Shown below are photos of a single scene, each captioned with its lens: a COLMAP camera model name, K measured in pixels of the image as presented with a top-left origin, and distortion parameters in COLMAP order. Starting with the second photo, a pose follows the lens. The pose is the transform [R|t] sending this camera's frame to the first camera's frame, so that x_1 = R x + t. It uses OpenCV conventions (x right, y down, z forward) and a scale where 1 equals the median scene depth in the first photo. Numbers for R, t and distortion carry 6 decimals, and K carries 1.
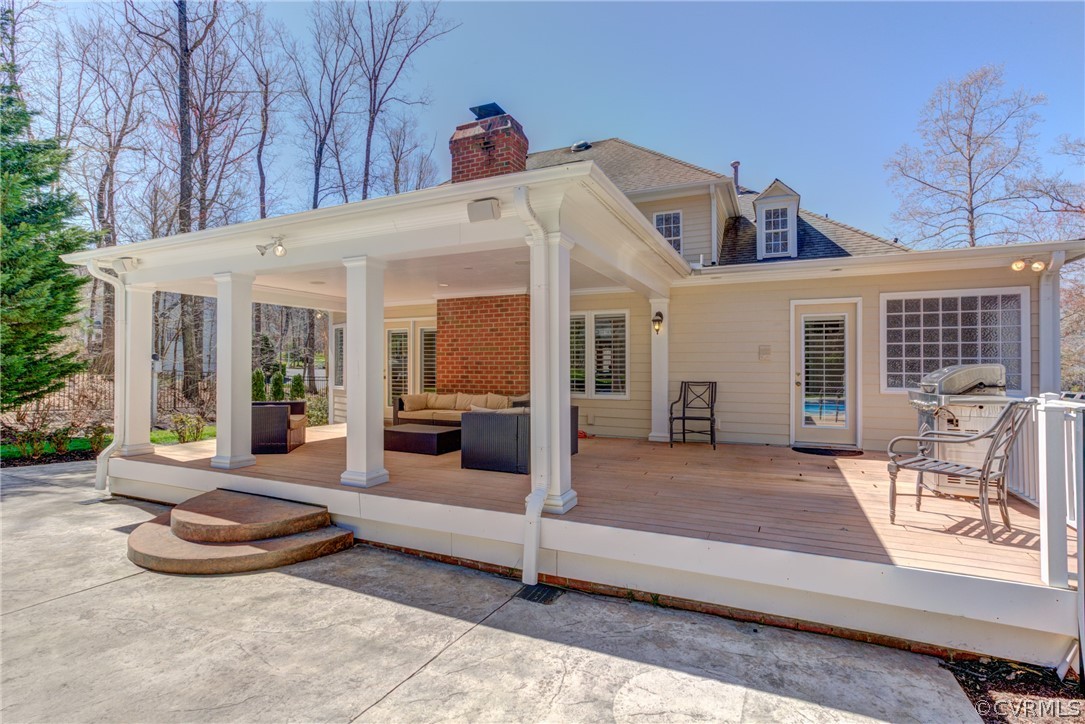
lens RADIAL K [[508.0, 0, 535.4], [0, 508.0, 367.0], [0, 0, 1]] dist [-0.003746, 0.000845]
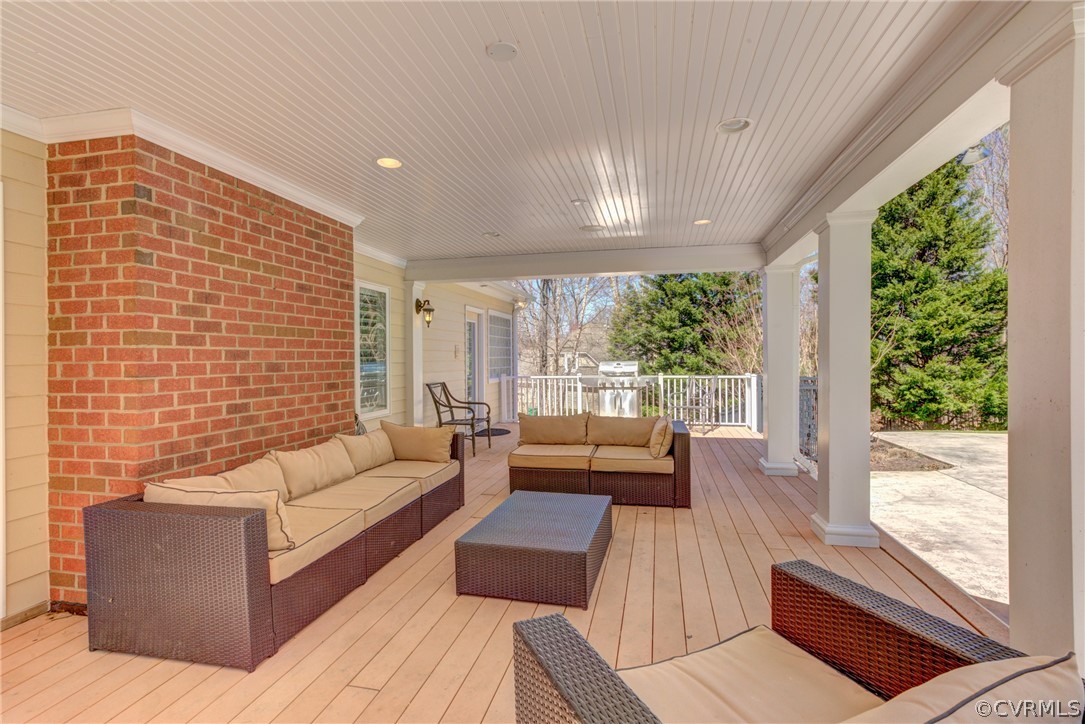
lens RADIAL K [[514.7, 0, 543.5], [0, 514.7, 365.7], [0, 0, 1]] dist [-0.035913, 0.032736]
pose [[-0.215223, -0.012788, 0.976481, -0.519685], [0.010751, 0.999823, 0.015464, -0.012636], [-0.976506, 0.013826, -0.215047, 0.867022]]
